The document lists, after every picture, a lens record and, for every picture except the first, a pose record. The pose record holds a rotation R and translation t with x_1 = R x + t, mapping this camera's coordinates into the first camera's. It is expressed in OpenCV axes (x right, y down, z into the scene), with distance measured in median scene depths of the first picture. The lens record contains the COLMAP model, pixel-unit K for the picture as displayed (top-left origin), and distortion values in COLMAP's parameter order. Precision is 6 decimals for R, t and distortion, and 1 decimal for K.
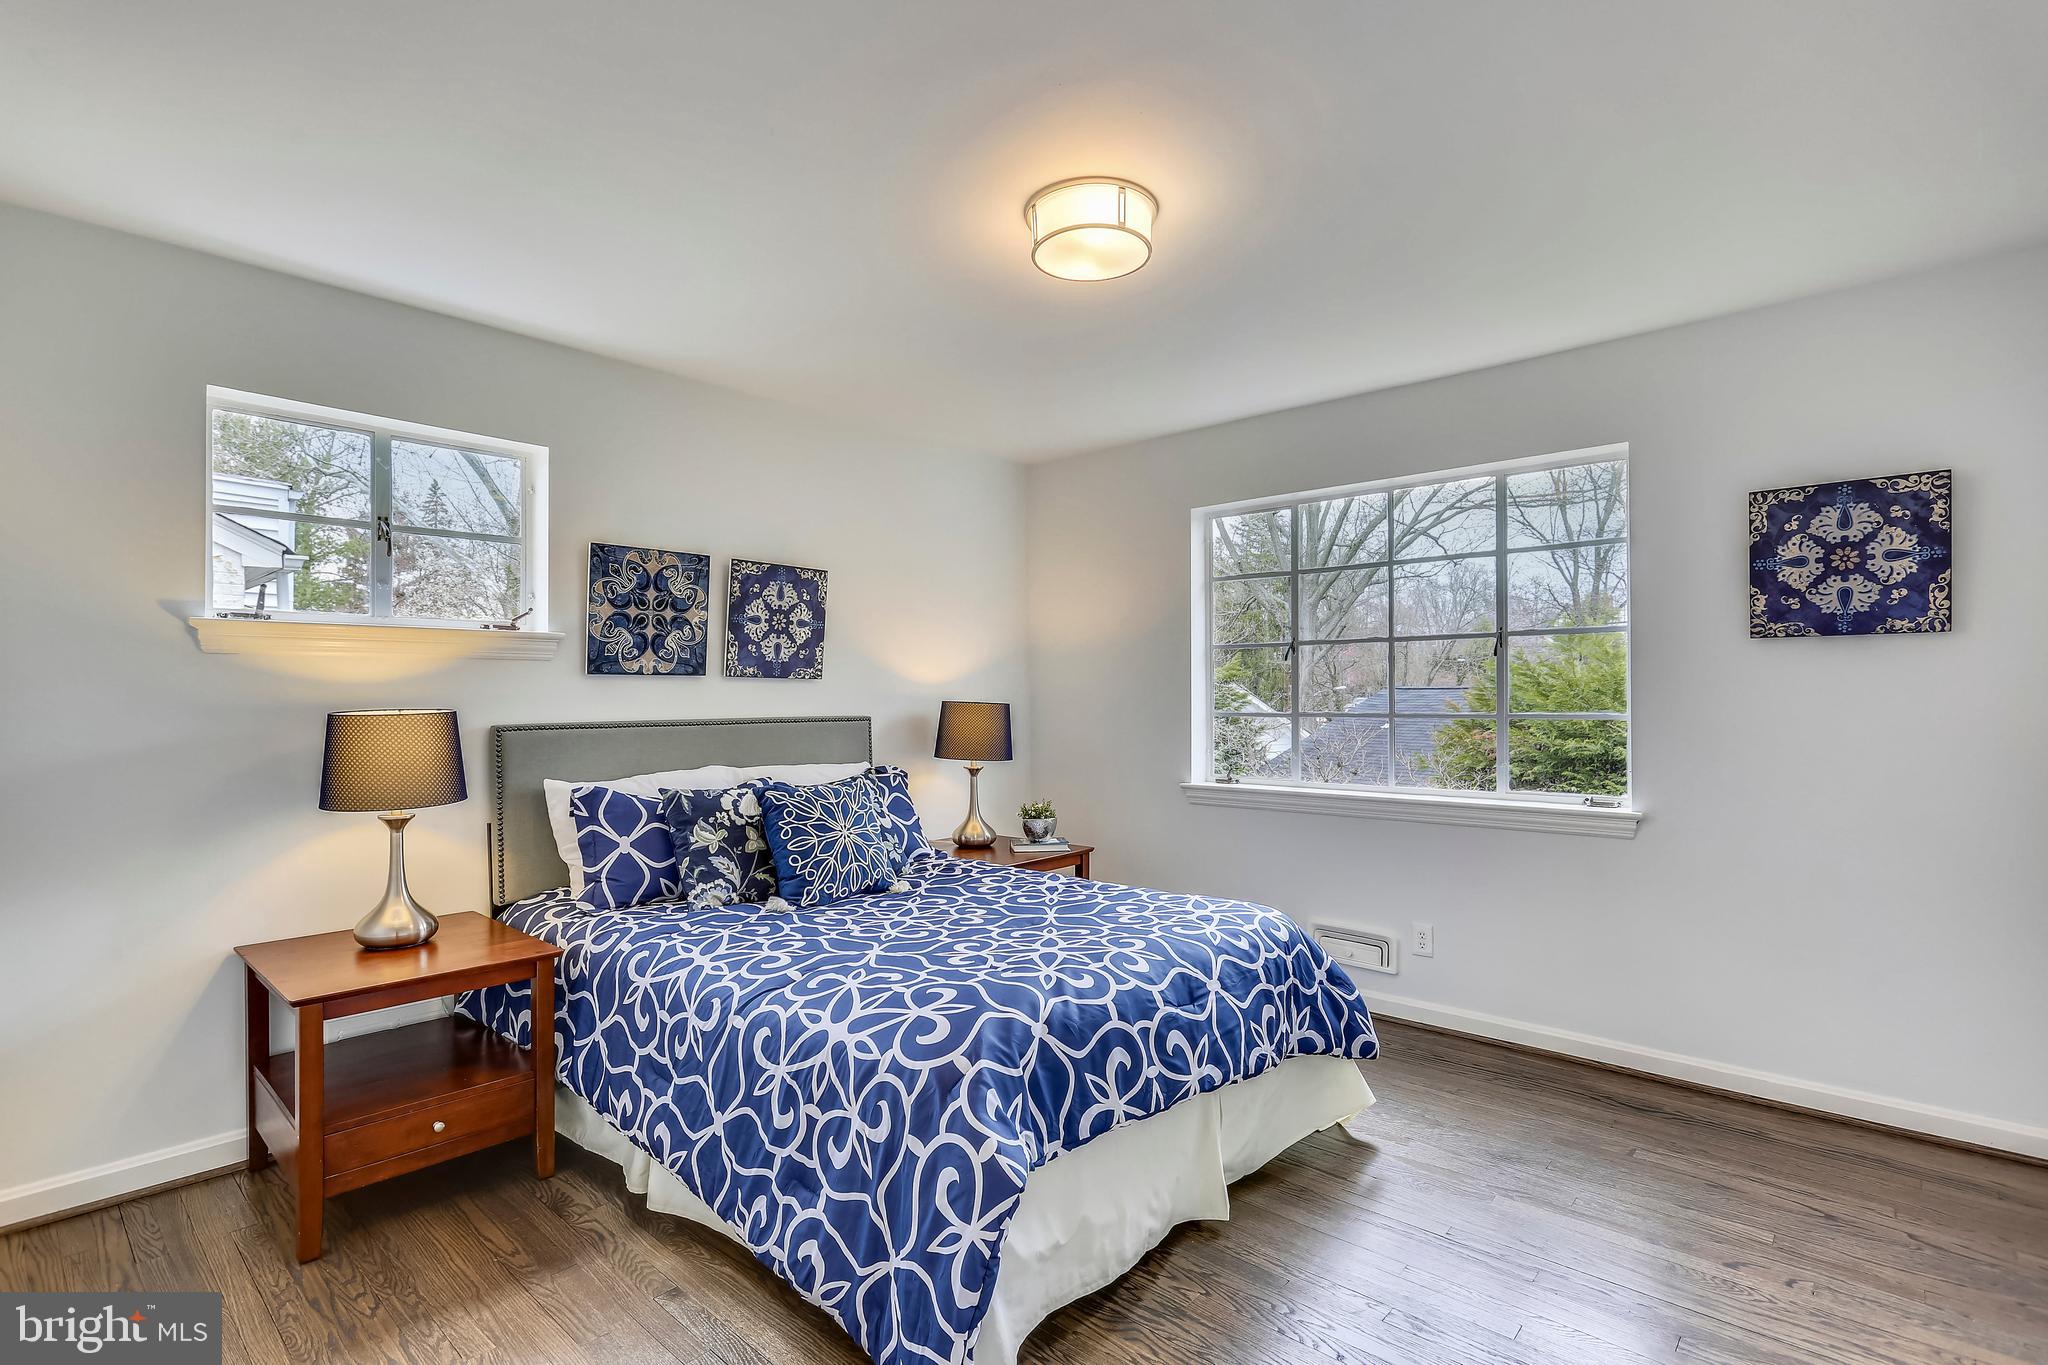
lens RADIAL K [[973.9, 0, 1002.0], [0, 973.9, 688.9], [0, 0, 1]] dist [-0.007093, 0.000465]
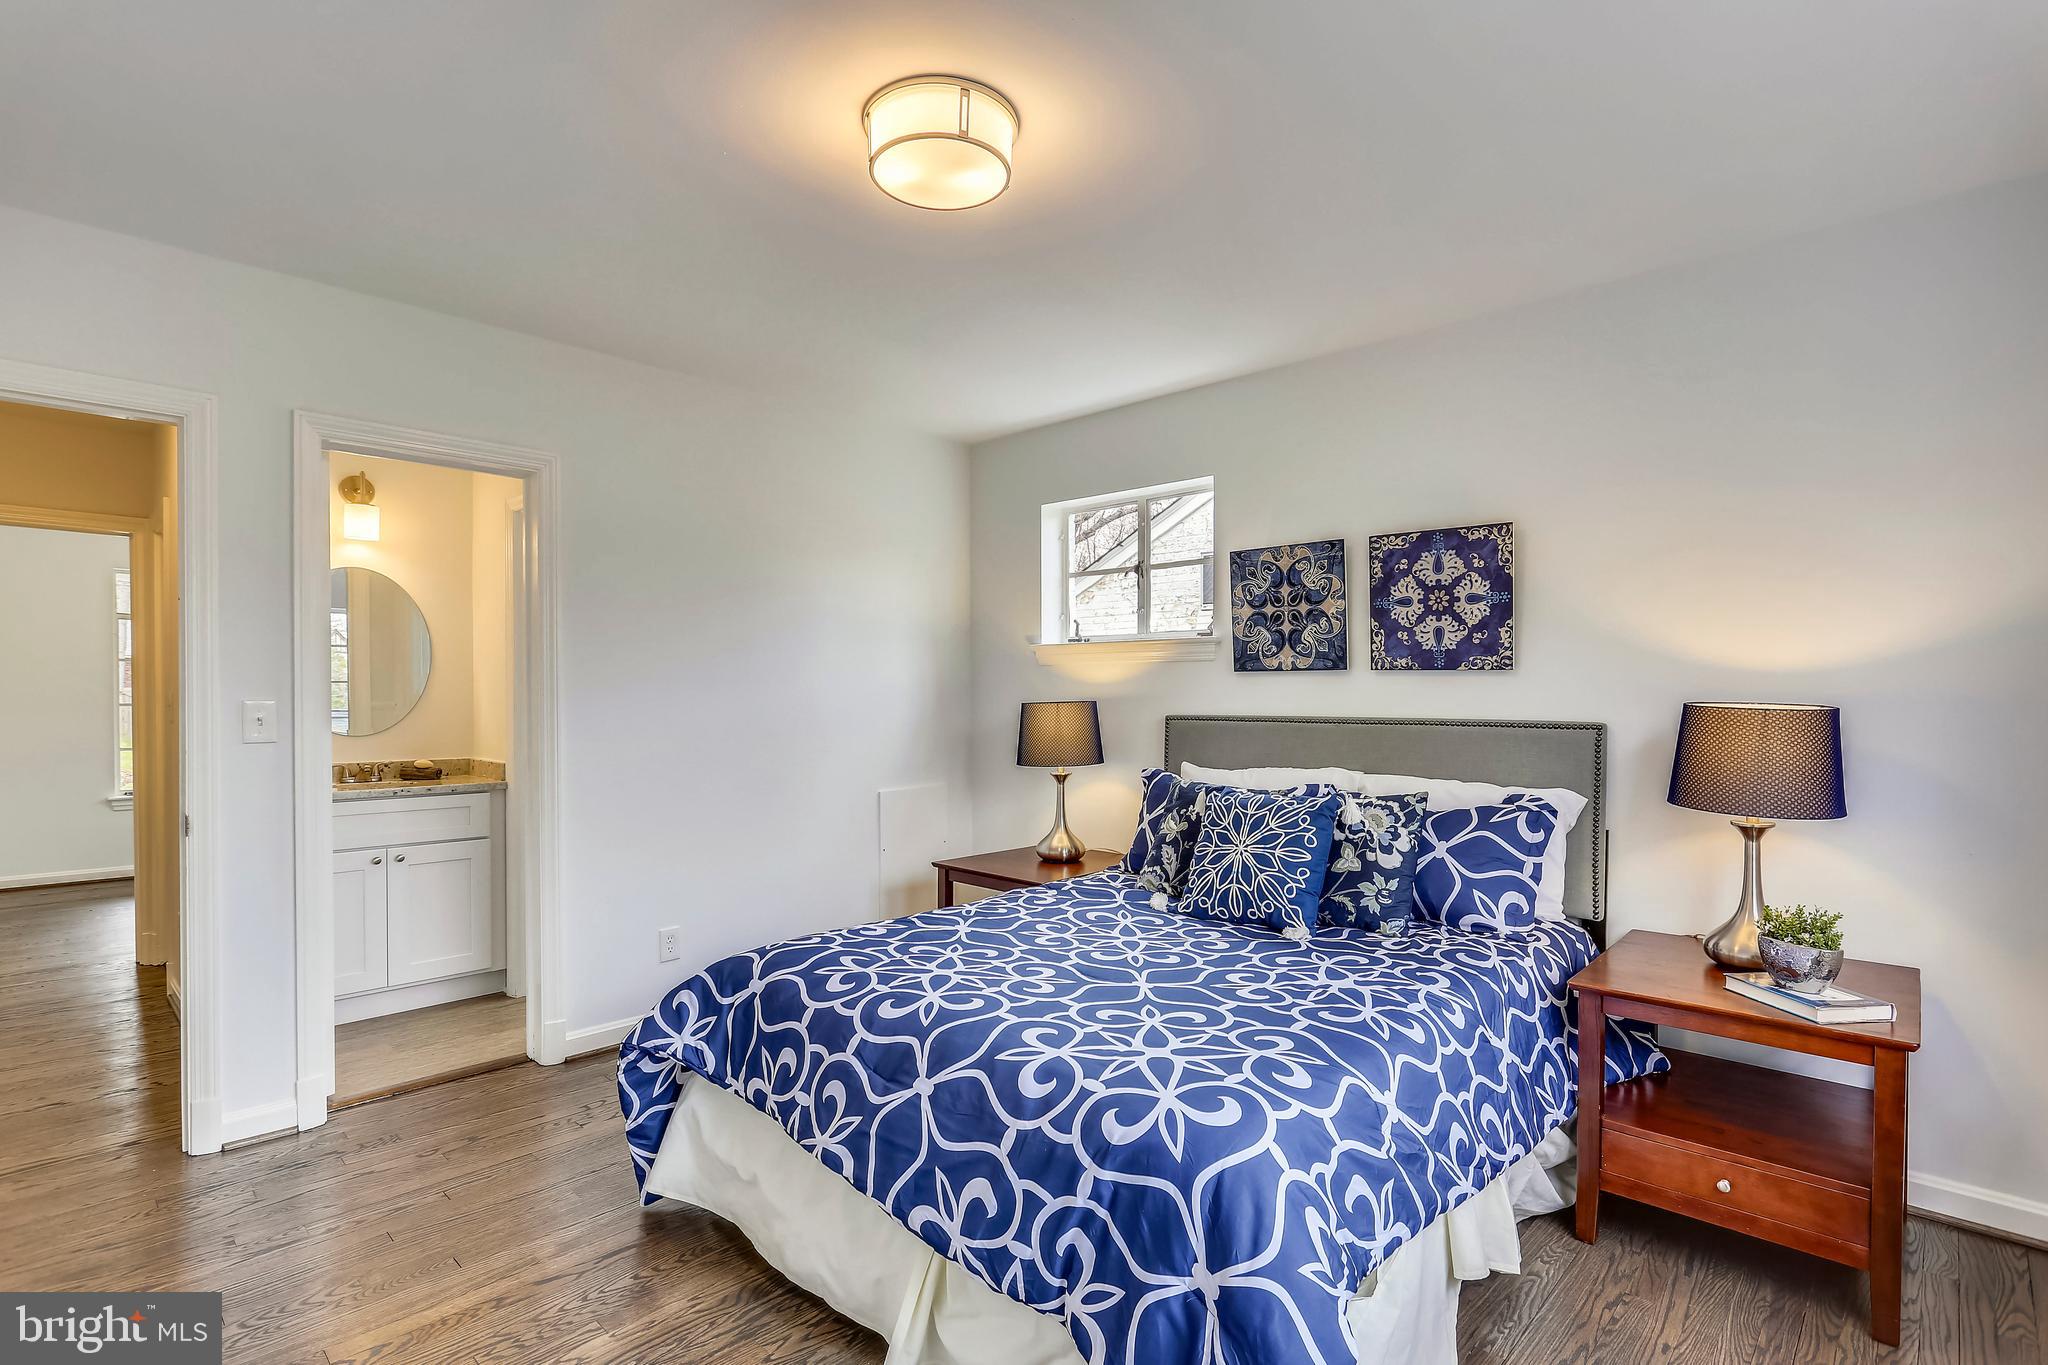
lens RADIAL K [[973.9, 0, 1014.9], [0, 973.9, 693.7], [0, 0, 1]] dist [-0.007093, 0.000465]
pose [[-0.024568, 0.005746, -0.999682, 0.629377], [0.005789, 0.999968, 0.005605, 0.002062], [0.999681, -0.005649, -0.024600, 0.718660]]
